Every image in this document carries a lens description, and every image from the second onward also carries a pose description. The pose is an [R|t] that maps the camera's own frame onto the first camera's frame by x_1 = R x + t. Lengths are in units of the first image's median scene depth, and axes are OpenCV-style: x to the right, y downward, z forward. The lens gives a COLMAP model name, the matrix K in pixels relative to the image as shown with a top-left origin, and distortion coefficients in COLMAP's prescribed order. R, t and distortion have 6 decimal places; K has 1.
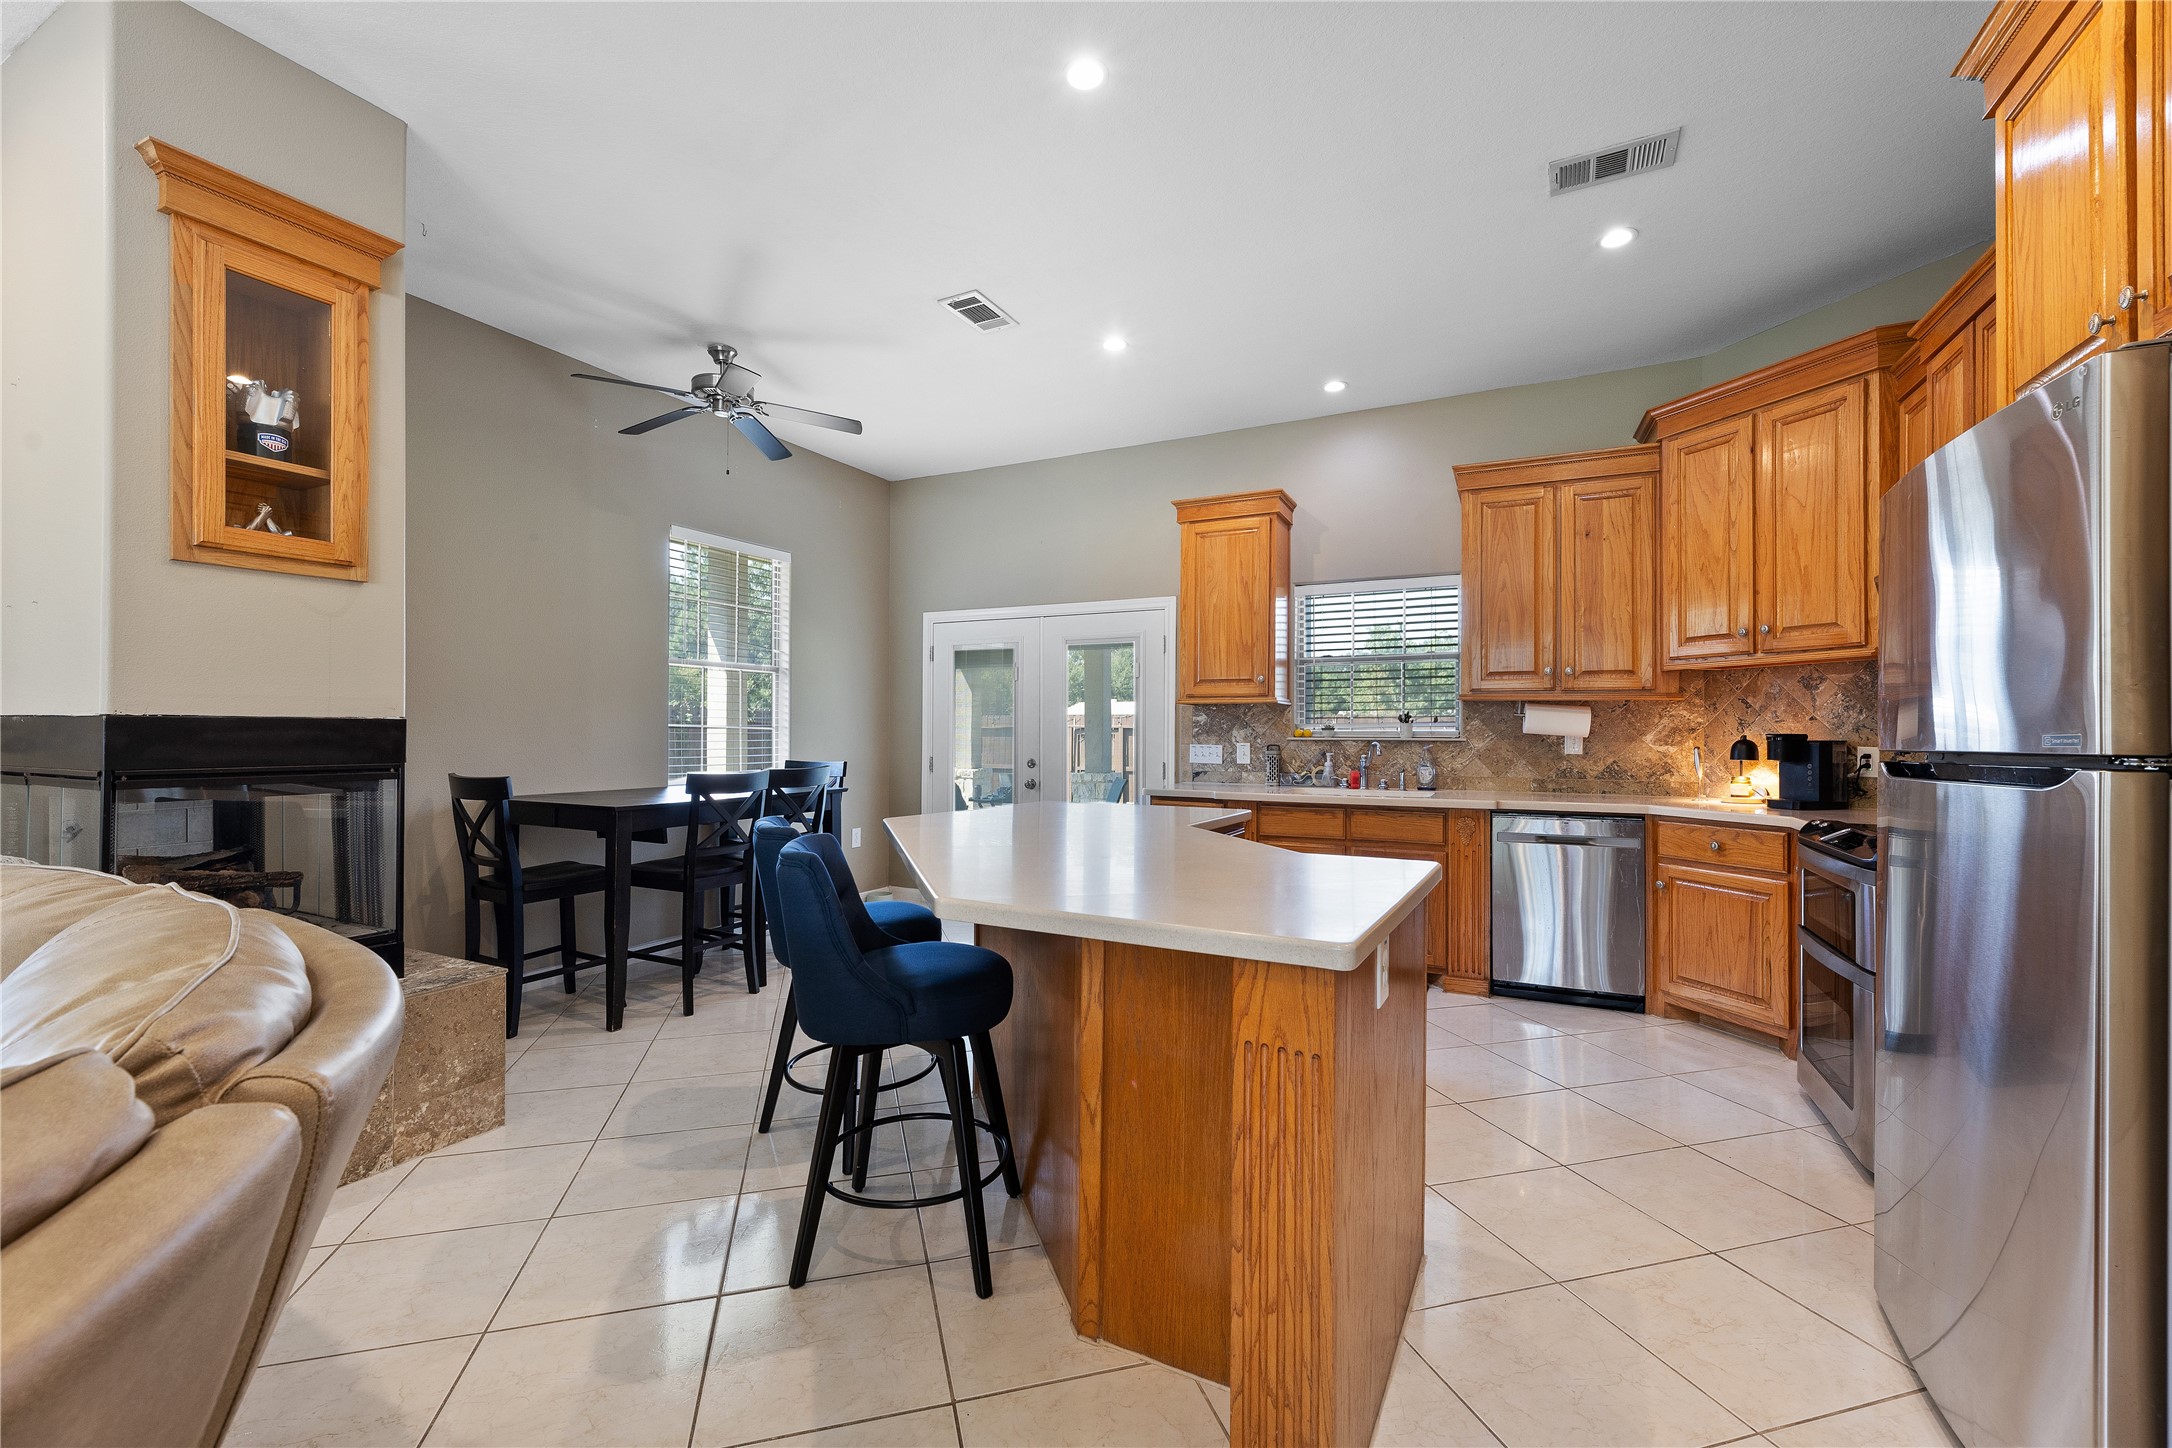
lens RADIAL K [[886.2, 0, 1092.8], [0, 886.2, 721.2], [0, 0, 1]] dist [-0.003159, -0.000131]
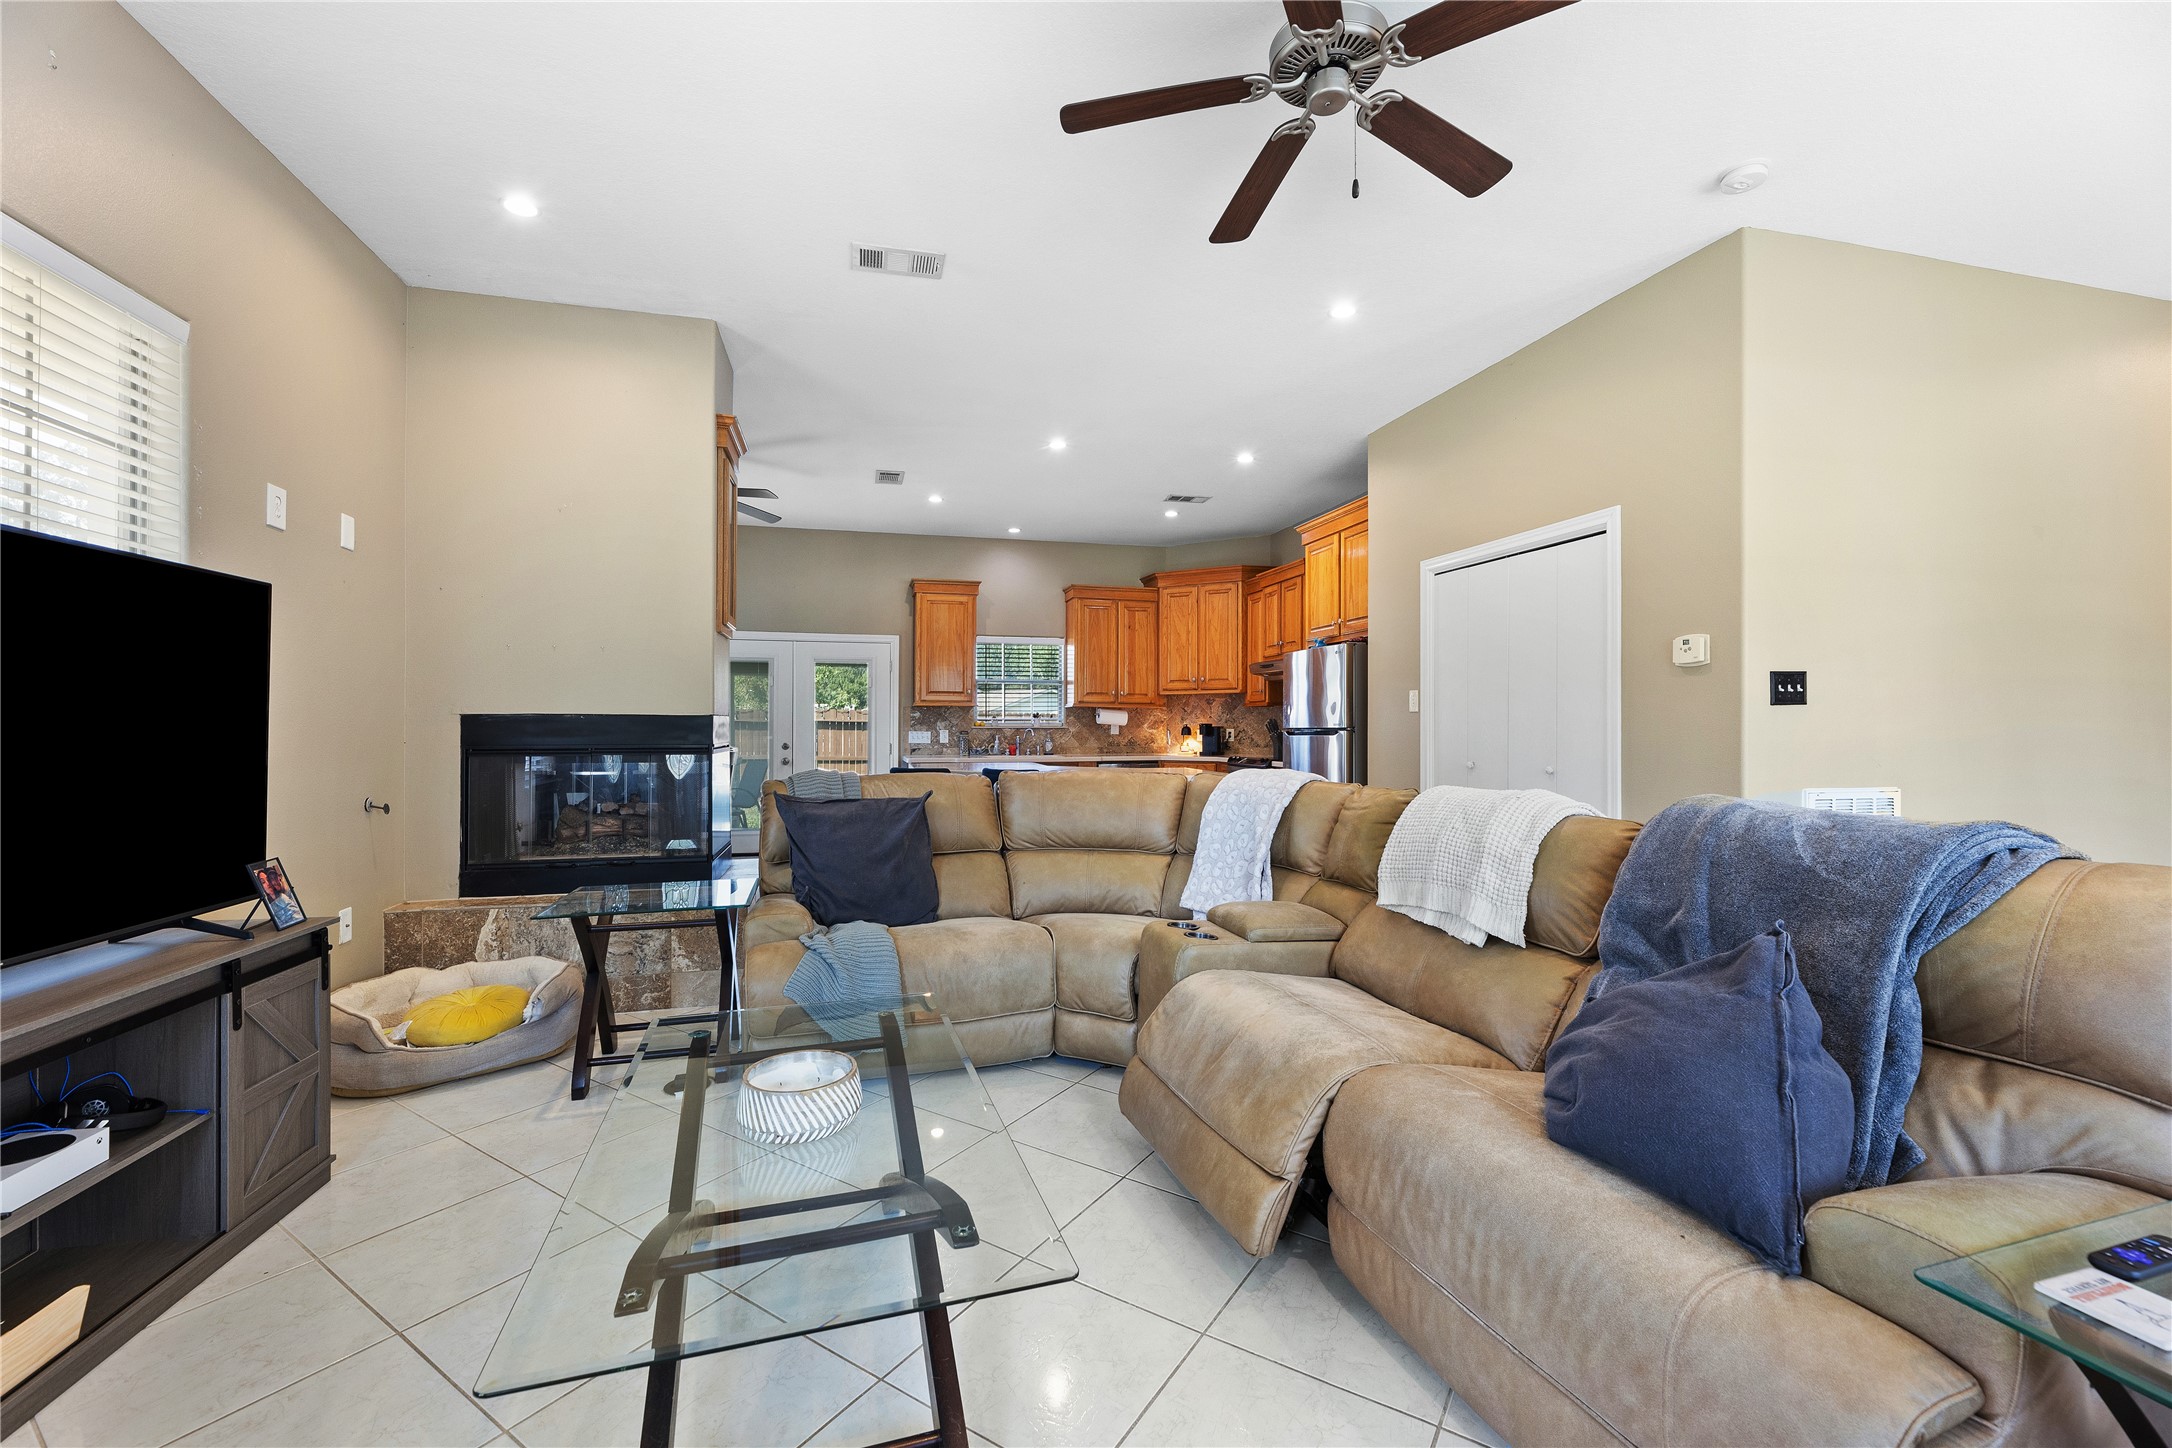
lens RADIAL K [[886.2, 0, 1087.9], [0, 886.2, 726.4], [0, 0, 1]] dist [-0.003159, -0.000131]
pose [[0.748034, -0.002088, 0.663657, -0.833062], [-0.004432, 0.999957, 0.008142, 0.003855], [-0.663646, -0.009032, 0.747992, -0.456867]]
